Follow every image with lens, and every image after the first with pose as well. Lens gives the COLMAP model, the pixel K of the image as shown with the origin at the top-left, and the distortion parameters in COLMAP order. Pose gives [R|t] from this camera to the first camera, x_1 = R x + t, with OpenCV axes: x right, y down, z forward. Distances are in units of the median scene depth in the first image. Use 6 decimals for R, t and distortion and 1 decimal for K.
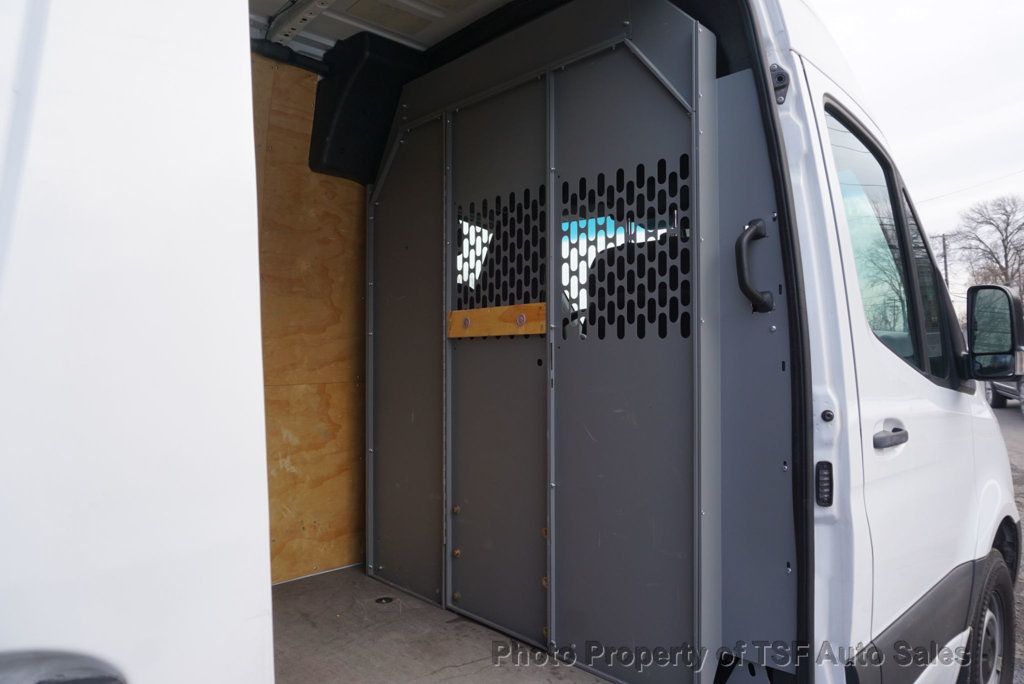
lens RADIAL K [[709.9, 0, 512.0], [0, 709.9, 342.0], [0, 0, 1]] dist [-0.005382, 0.000033]
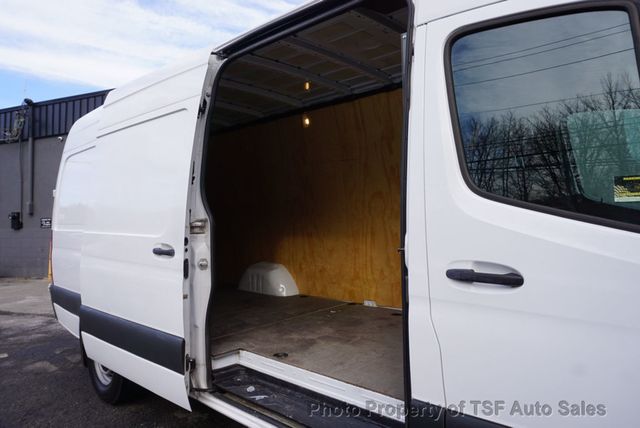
lens RADIAL K [[443.7, 0, 320.0], [0, 443.7, 214.0], [0, 0, 1]] dist [-0.005382, 0.000033]
pose [[0.044643, -0.005471, -0.998988, 1.003744], [0.051234, 0.998682, -0.003180, 0.006720], [0.997688, -0.051041, 0.044865, 0.498793]]
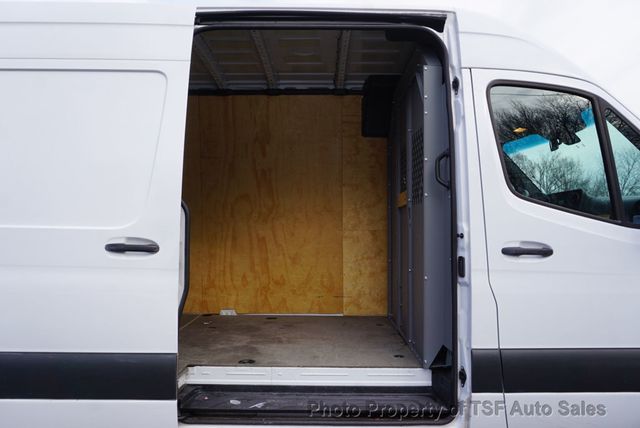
lens RADIAL K [[498.9, 0, 320.0], [0, 498.9, 214.0], [0, 0, 1]] dist [-0.002628, 0.000184]
pose [[0.725733, -0.025556, -0.687502, 0.799394], [0.017636, 0.999673, -0.018543, 0.037777], [0.687751, 0.001332, 0.725946, -0.291381]]
